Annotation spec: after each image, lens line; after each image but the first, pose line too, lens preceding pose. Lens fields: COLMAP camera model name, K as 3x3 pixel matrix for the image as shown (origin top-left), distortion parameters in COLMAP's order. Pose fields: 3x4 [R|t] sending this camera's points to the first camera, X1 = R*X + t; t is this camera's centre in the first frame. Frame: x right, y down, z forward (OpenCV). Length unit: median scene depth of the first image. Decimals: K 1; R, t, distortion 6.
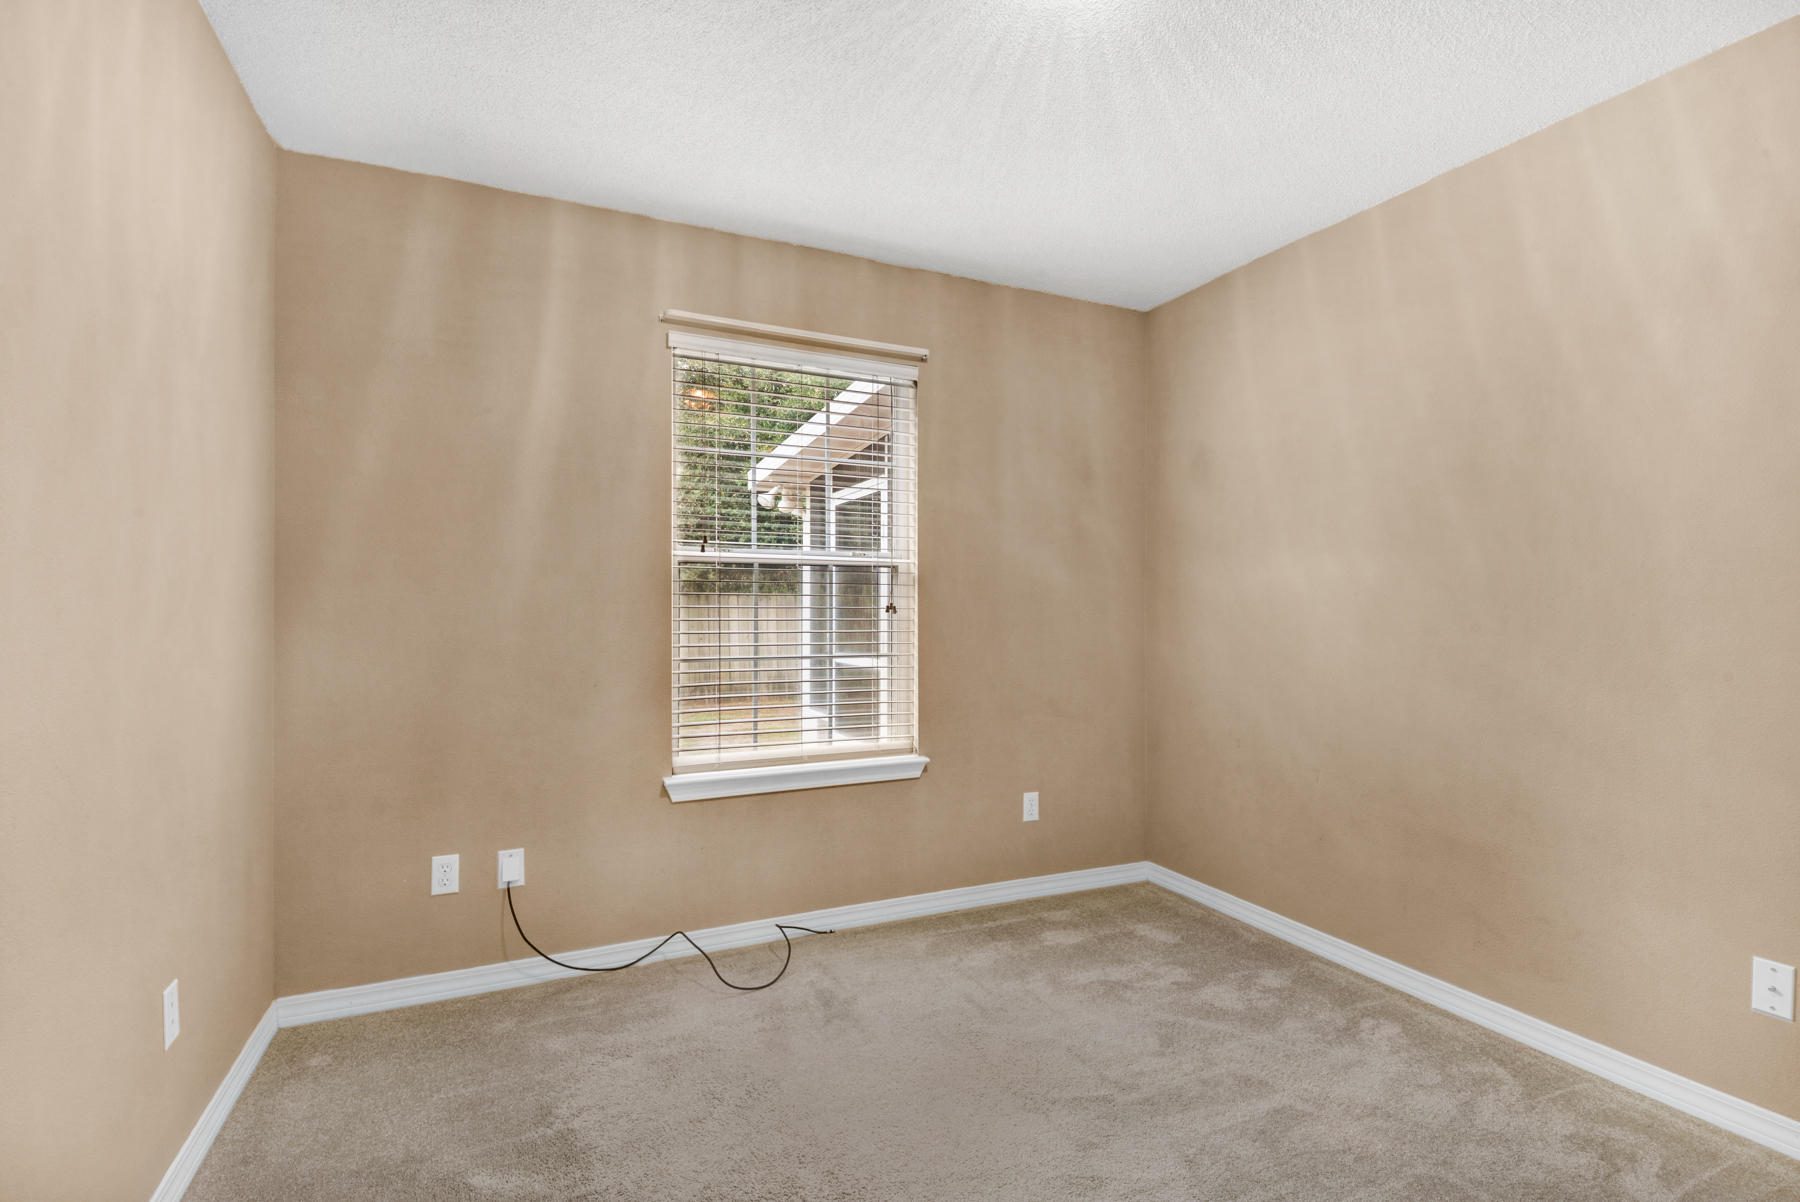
lens RADIAL K [[822.6, 0, 909.4], [0, 822.6, 600.1], [0, 0, 1]] dist [0.034030, -0.015042]
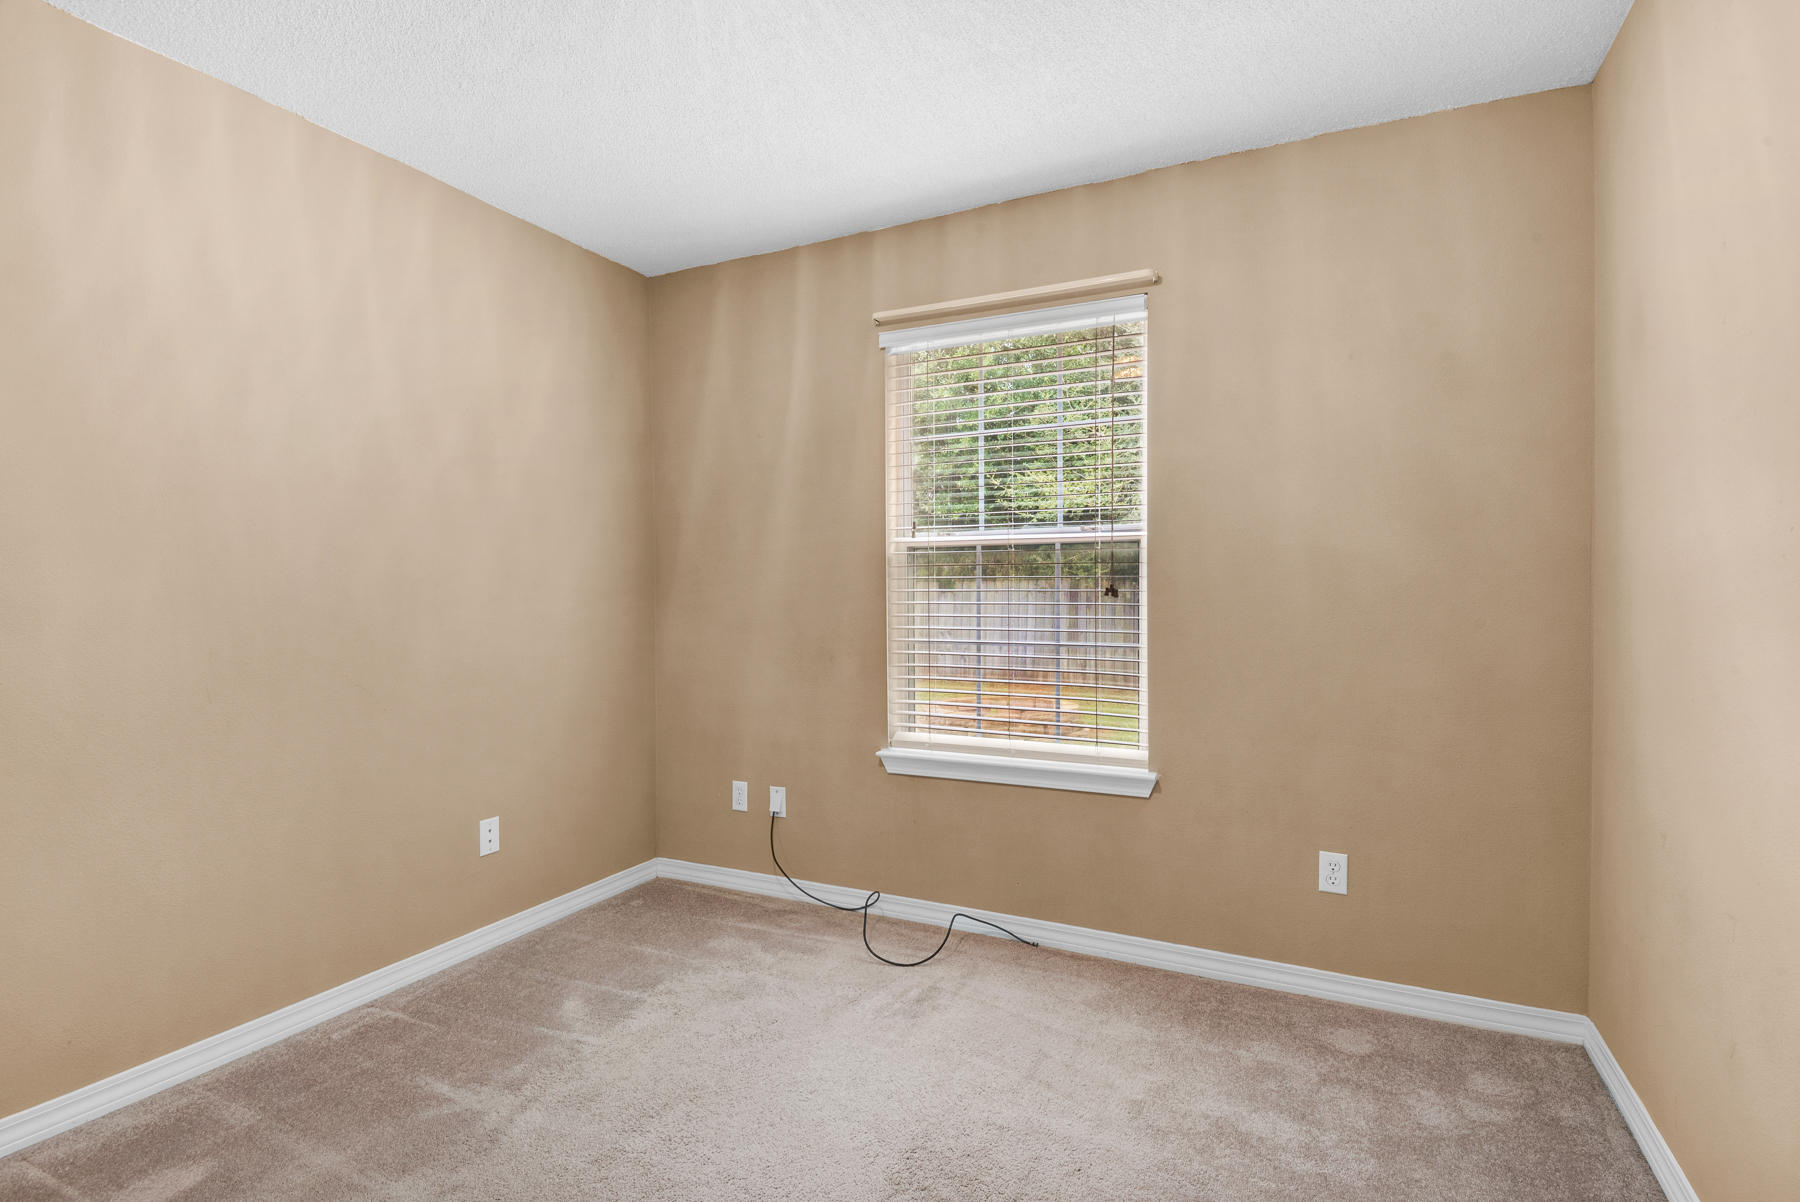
lens RADIAL K [[822.6, 0, 899.2], [0, 822.6, 608.1], [0, 0, 1]] dist [0.034030, -0.015042]
pose [[0.657160, 0.006069, -0.753726, 0.489138], [0.002245, 0.999947, 0.010008, 0.019707], [0.753747, -0.008269, 0.657112, 0.288746]]
